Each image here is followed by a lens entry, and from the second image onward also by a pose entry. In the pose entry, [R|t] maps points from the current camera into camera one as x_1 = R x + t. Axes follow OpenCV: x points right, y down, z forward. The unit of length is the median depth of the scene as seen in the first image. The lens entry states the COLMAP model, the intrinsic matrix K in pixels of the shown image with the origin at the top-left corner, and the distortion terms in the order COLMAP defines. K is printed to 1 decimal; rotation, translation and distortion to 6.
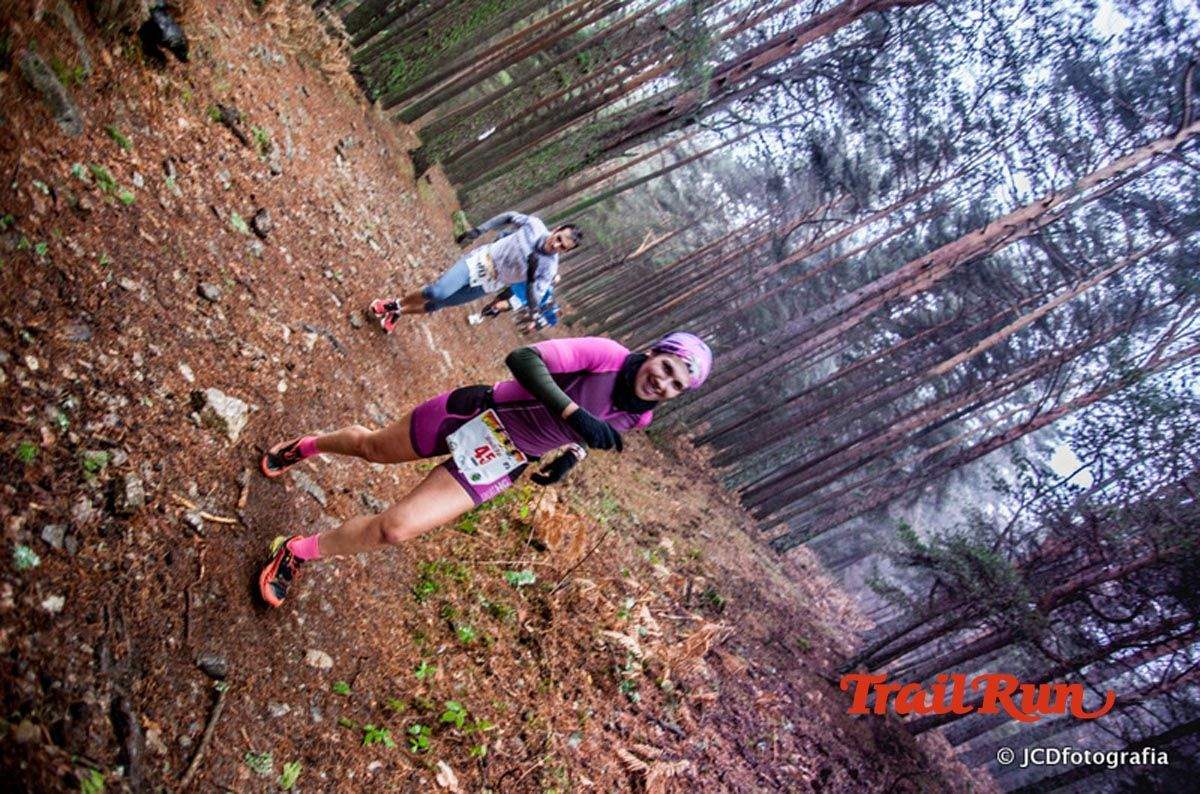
lens RADIAL K [[732.5, 0, 602.9], [0, 732.5, 404.4], [0, 0, 1]] dist [-0.092932, 0.051645]
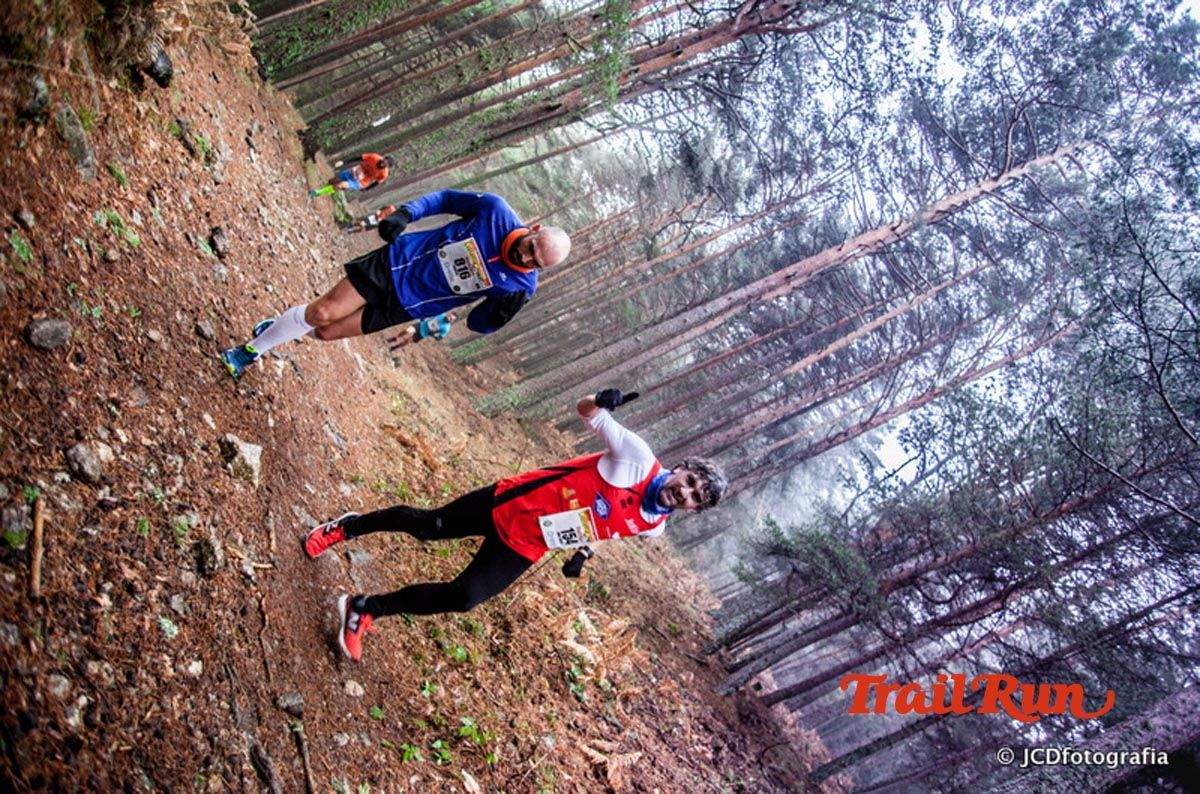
lens RADIAL K [[732.5, 0, 605.1], [0, 732.5, 404.4], [0, 0, 1]] dist [-0.092932, 0.051645]
pose [[0.979030, 0.029001, 0.201642, -0.136136], [-0.034818, 0.999072, 0.025362, -0.068542], [-0.200720, -0.031851, 0.979131, -0.083111]]
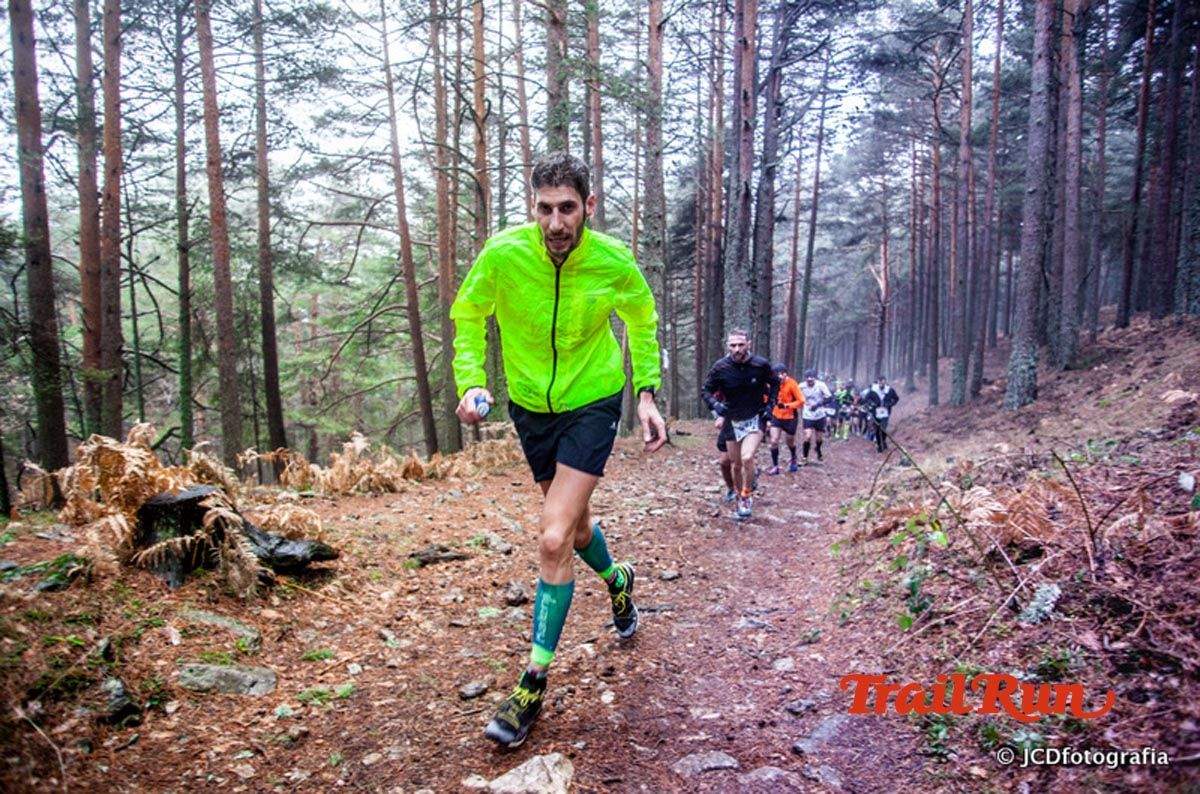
lens RADIAL K [[732.5, 0, 606.2], [0, 732.5, 403.7], [0, 0, 1]] dist [-0.092932, 0.051645]
pose [[0.433334, -0.864335, -0.255238, 0.027357], [0.743766, 0.502915, -0.440328, 0.120399], [0.508954, 0.000972, 0.860793, 0.232525]]
